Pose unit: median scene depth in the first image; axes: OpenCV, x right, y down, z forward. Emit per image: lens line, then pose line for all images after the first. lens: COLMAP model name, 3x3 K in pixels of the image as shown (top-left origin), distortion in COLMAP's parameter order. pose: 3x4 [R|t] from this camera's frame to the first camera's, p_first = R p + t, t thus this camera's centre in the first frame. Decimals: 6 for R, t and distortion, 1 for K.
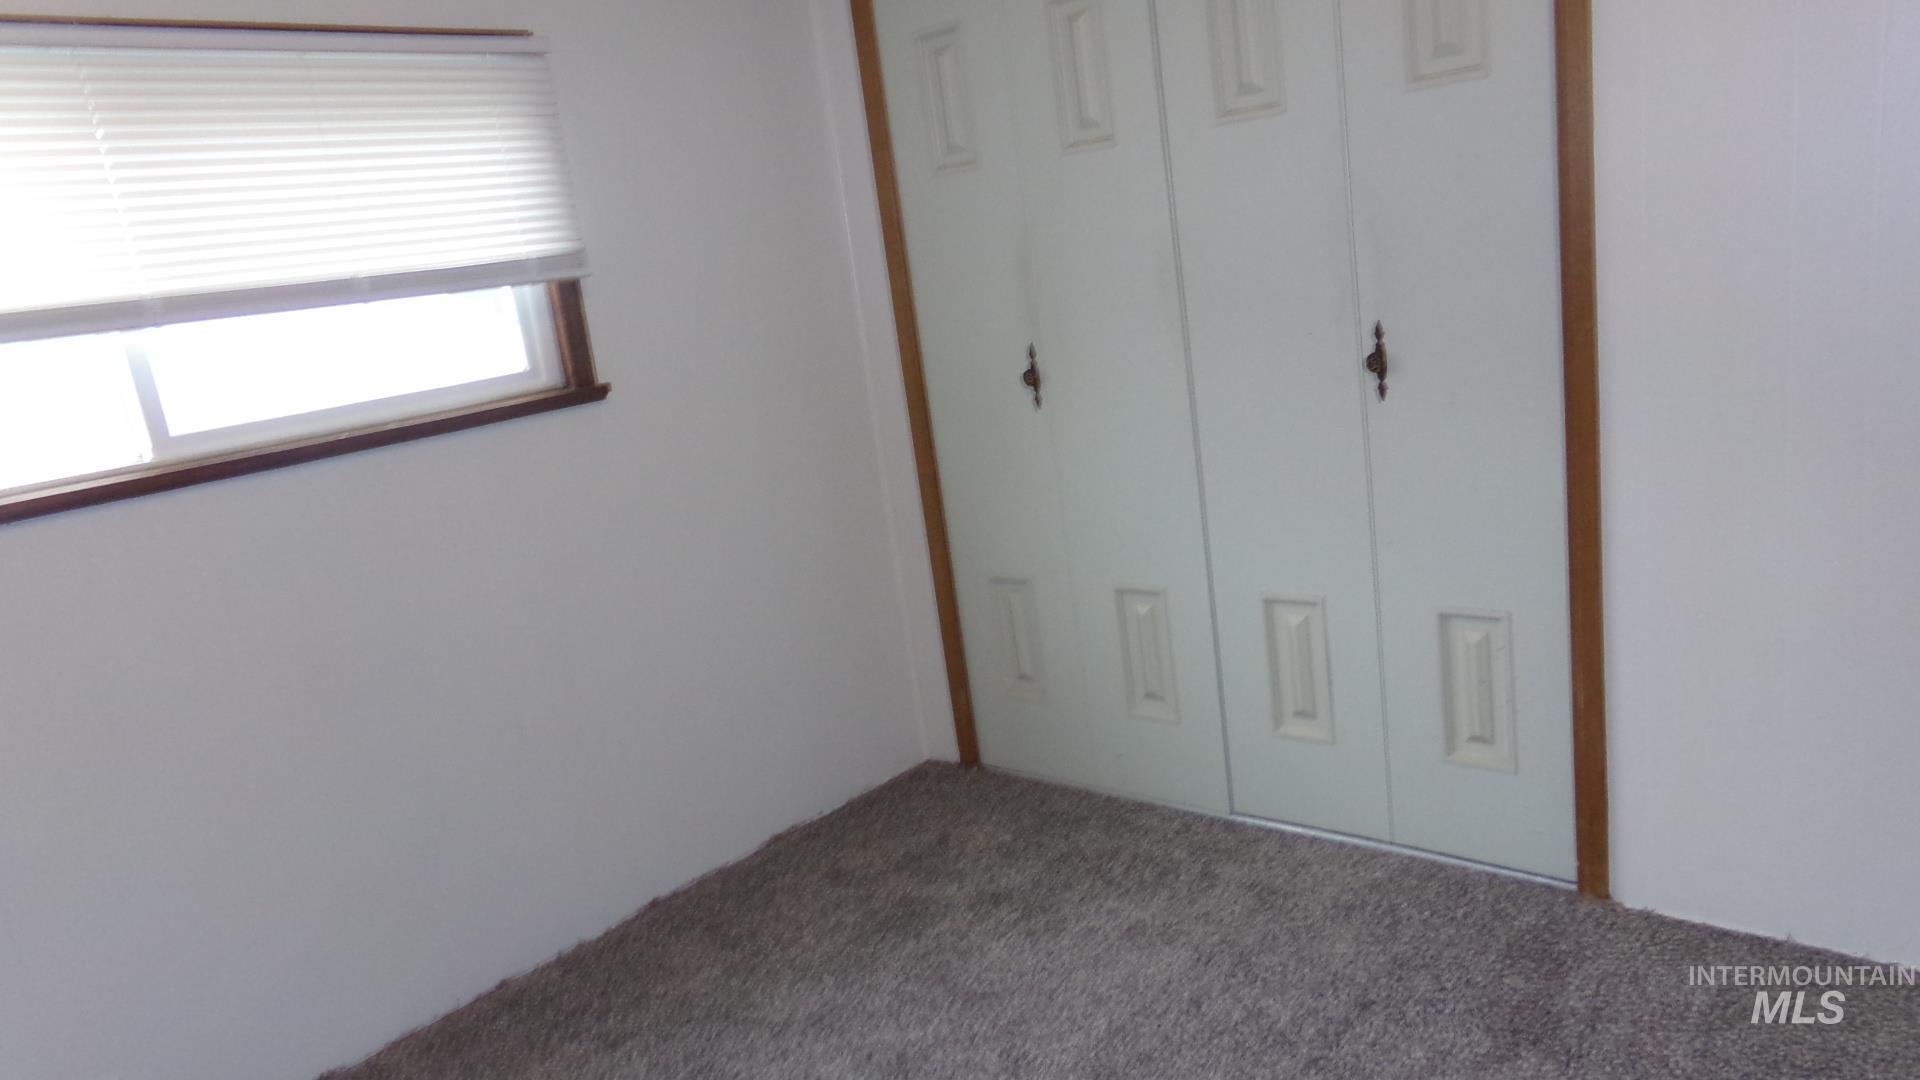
lens RADIAL K [[1347.5, 0, 960.6], [0, 1347.5, 541.1], [0, 0, 1]] dist [-0.043836, 0.088695]
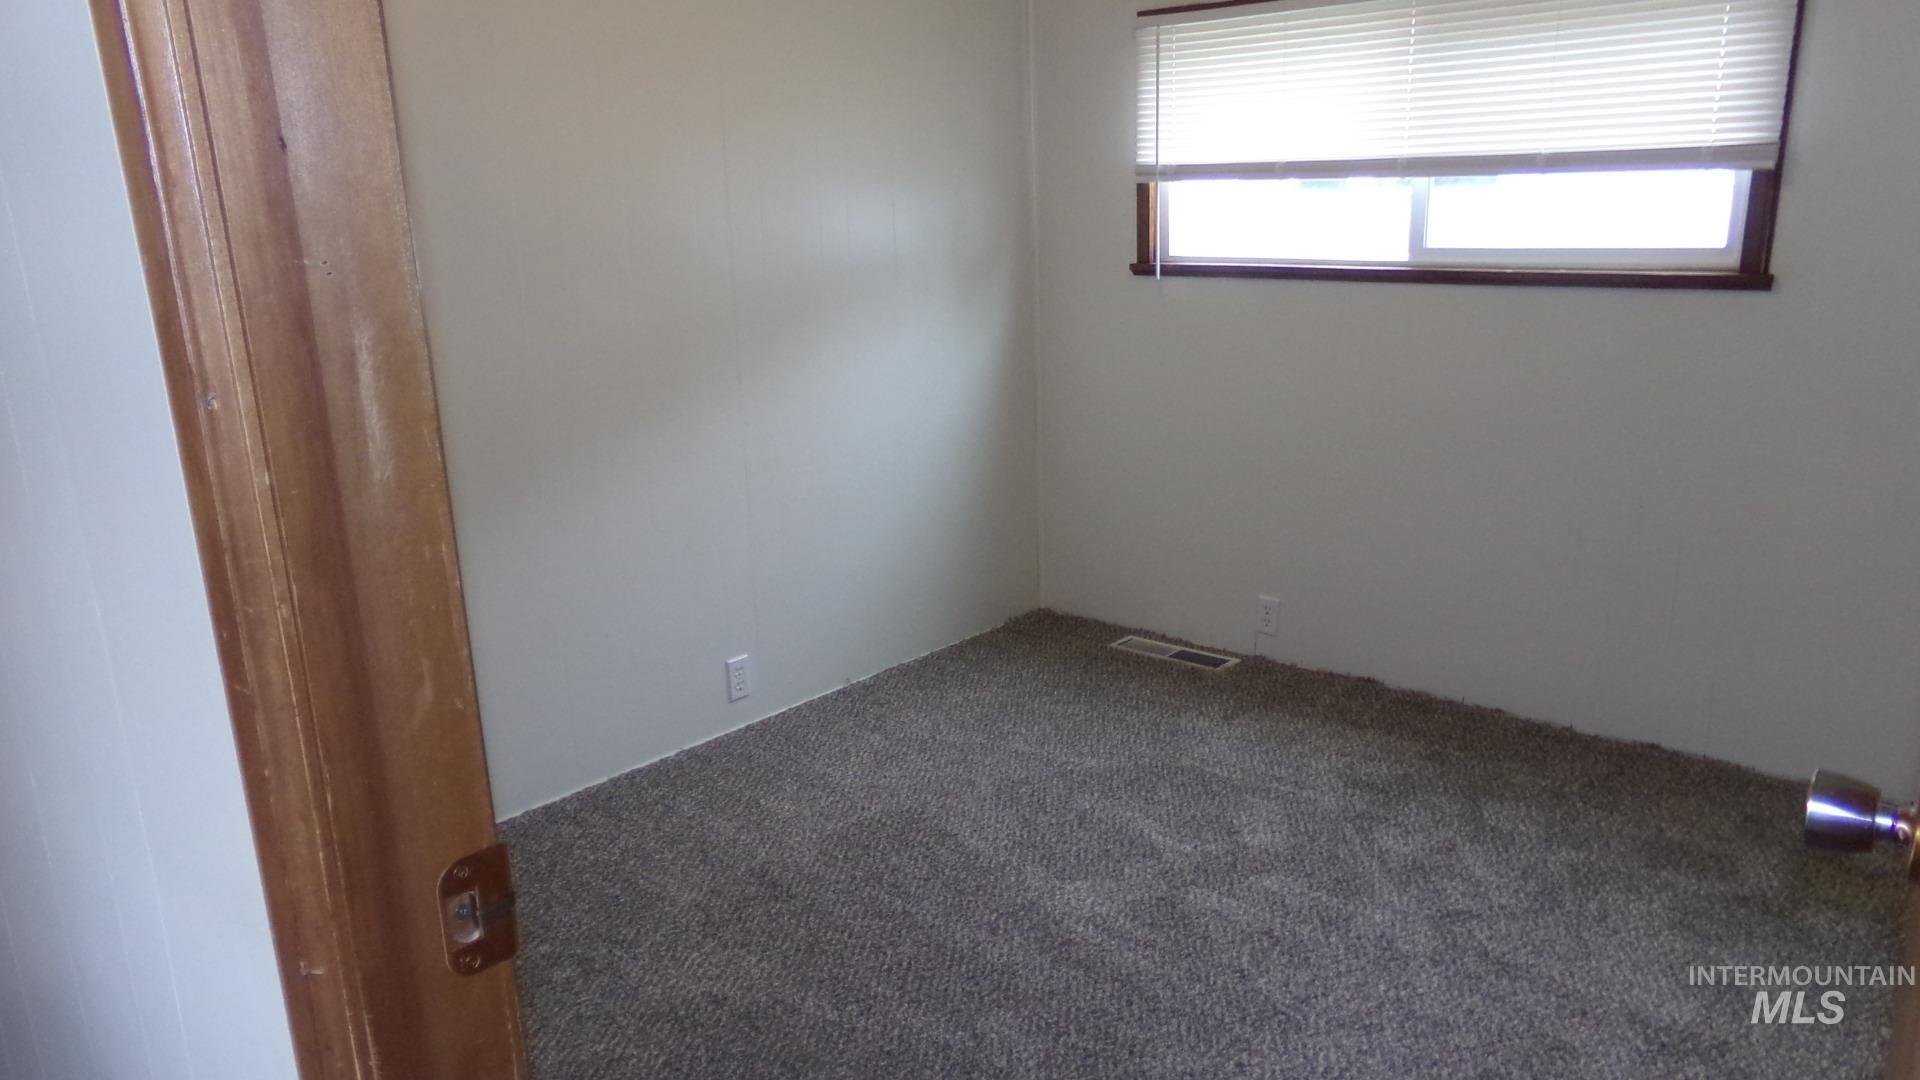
lens RADIAL K [[1347.5, 0, 961.6], [0, 1347.5, 545.1], [0, 0, 1]] dist [-0.043836, 0.088695]
pose [[0.009626, 0.391855, -0.919977, 0.776363], [-0.187446, 0.904417, 0.383266, -0.213137], [0.982228, 0.168757, 0.082158, 0.347222]]
